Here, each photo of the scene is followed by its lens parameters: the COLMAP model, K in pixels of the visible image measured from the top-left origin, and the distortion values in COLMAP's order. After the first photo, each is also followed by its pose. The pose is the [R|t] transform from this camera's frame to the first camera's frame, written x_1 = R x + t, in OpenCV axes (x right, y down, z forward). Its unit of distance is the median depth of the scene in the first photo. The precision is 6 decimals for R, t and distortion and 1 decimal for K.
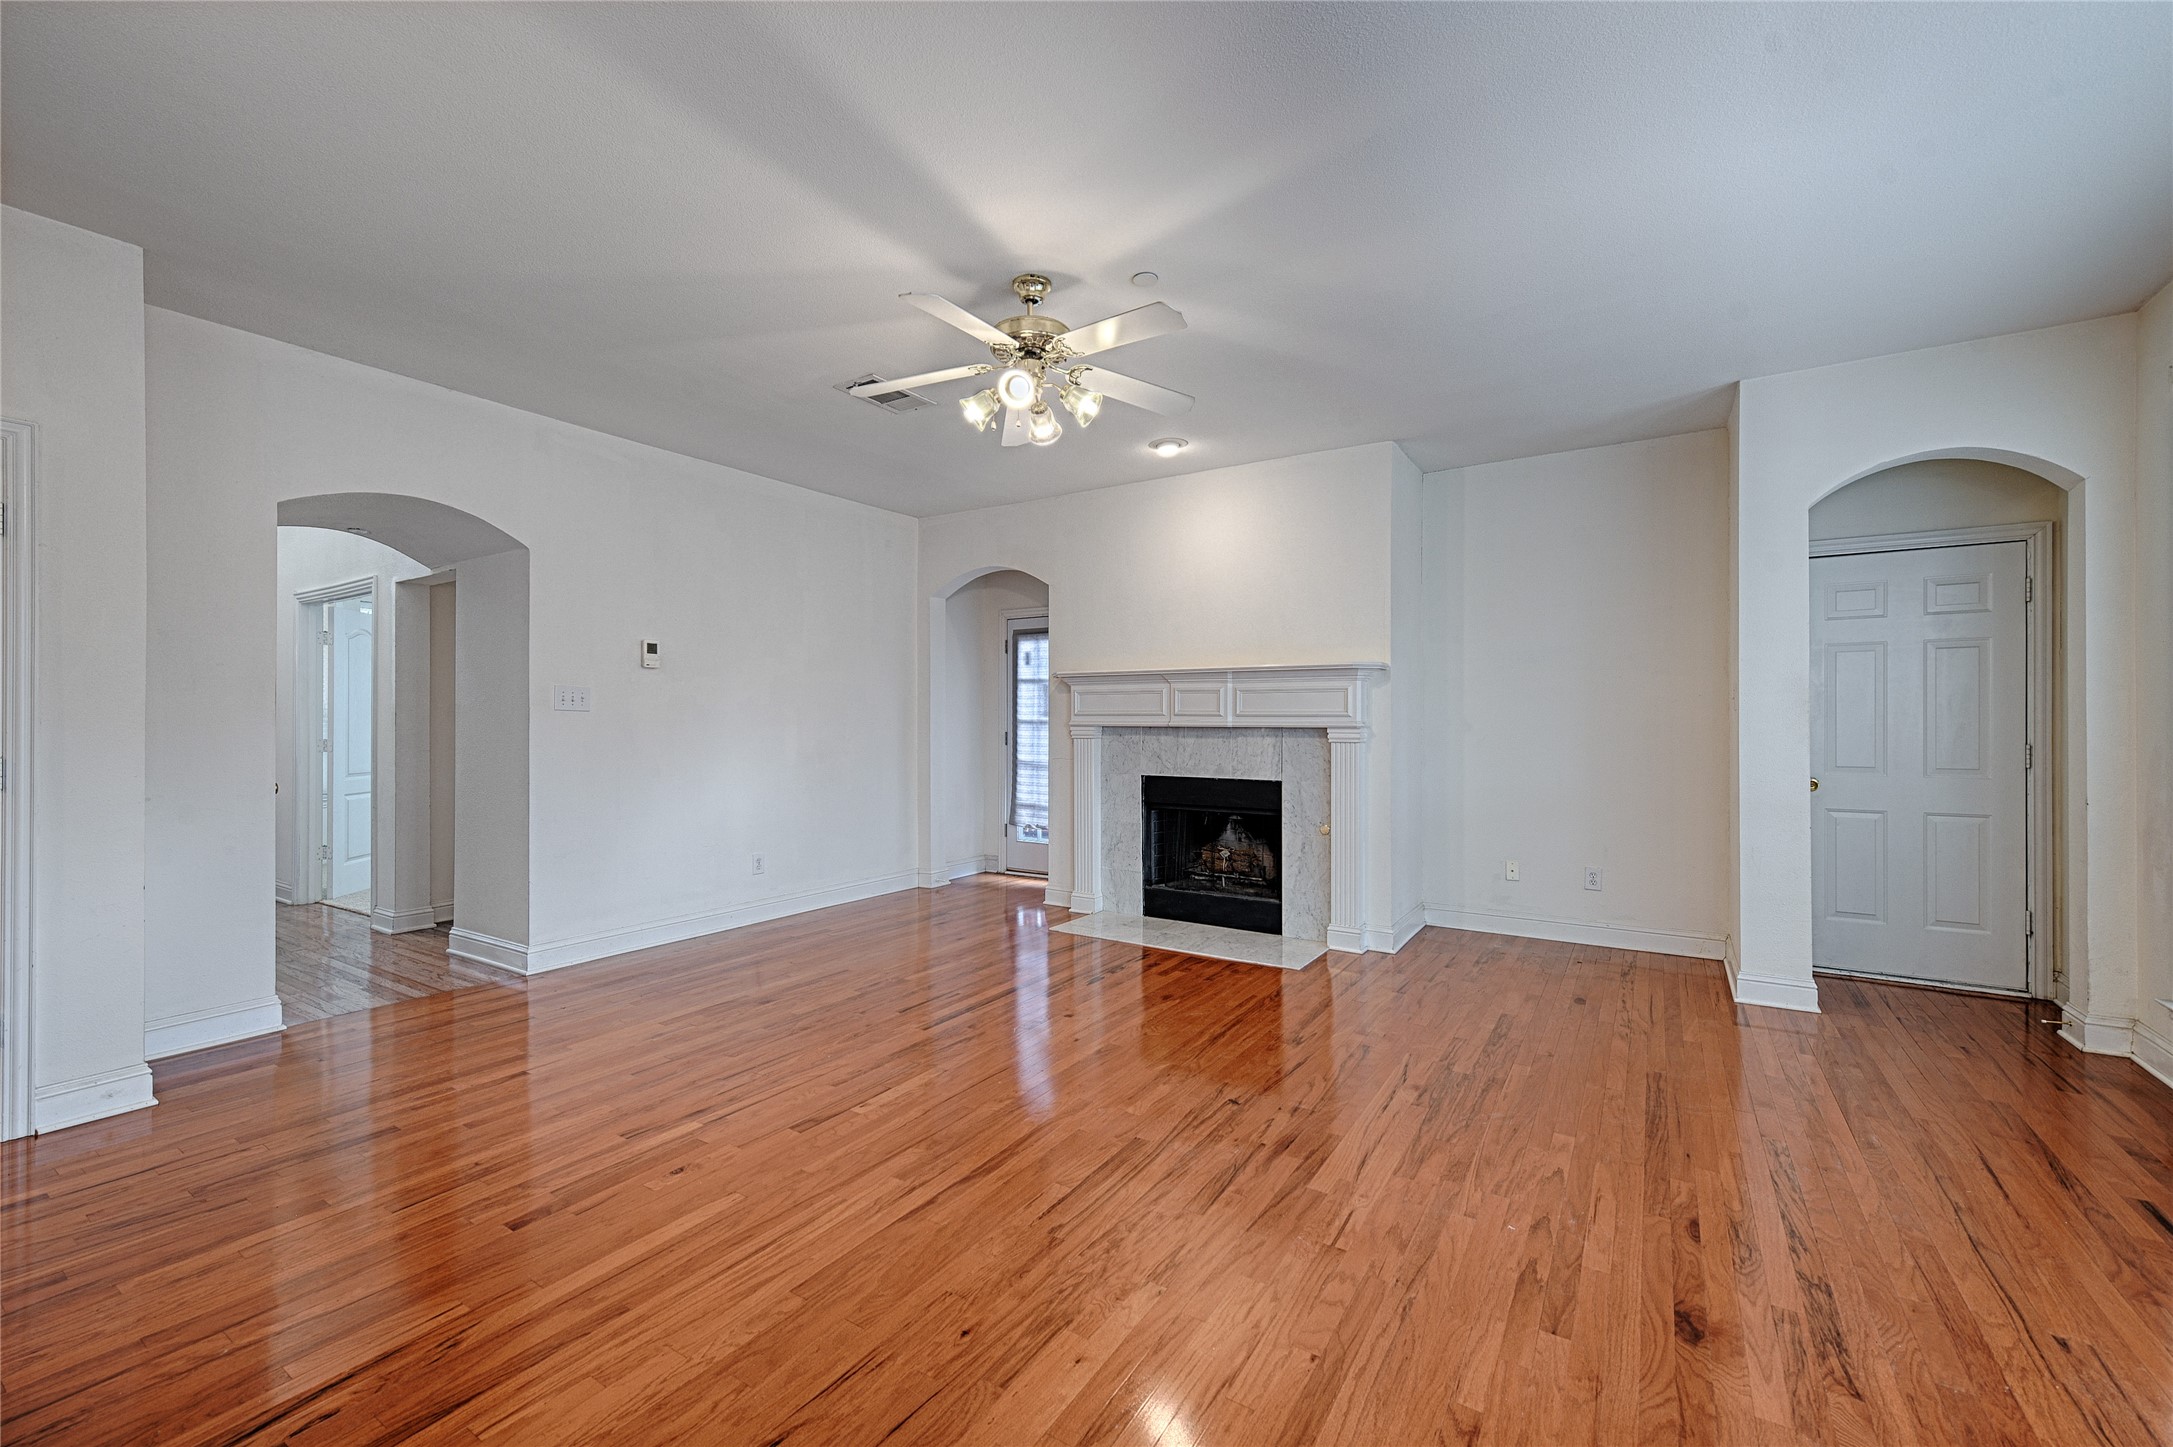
lens RADIAL K [[871.9, 0, 1086.5], [0, 871.9, 723.5], [0, 0, 1]] dist [0.000816, 0.000104]
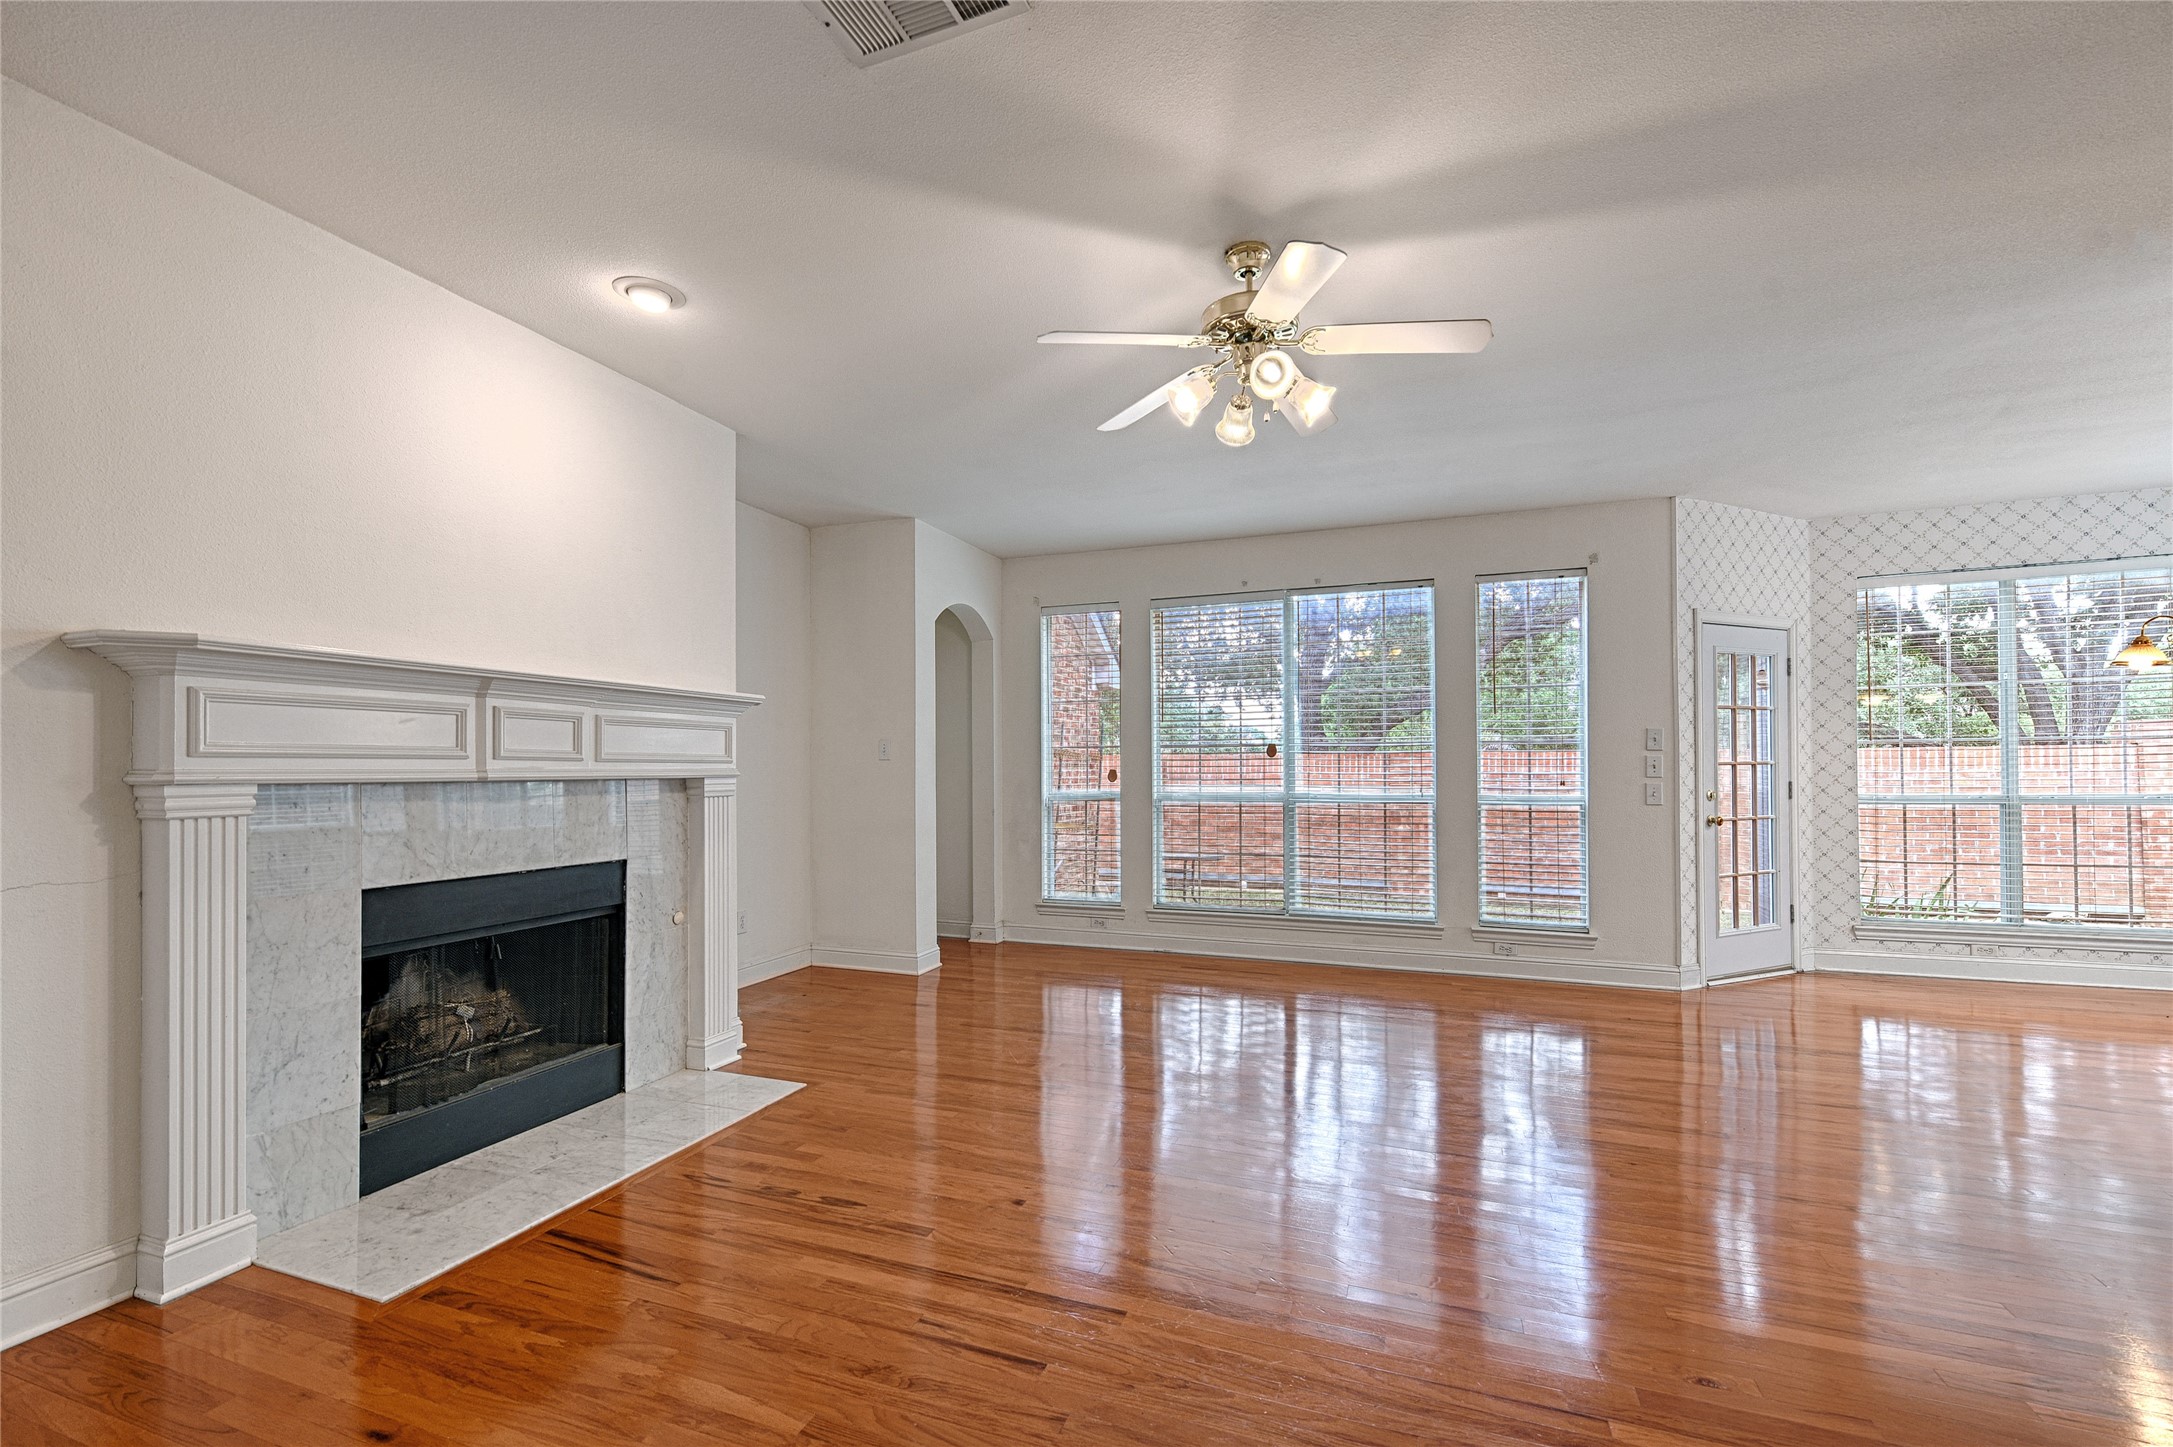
lens RADIAL K [[917.8, 0, 1087.7], [0, 917.8, 759.2], [0, 0, 1]] dist [0.000764, 0.000098]
pose [[-0.212060, 0.008683, 0.977218, -0.736094], [0.006837, 0.999949, -0.007401, -0.003189], [-0.977233, 0.005111, -0.212108, 1.104554]]
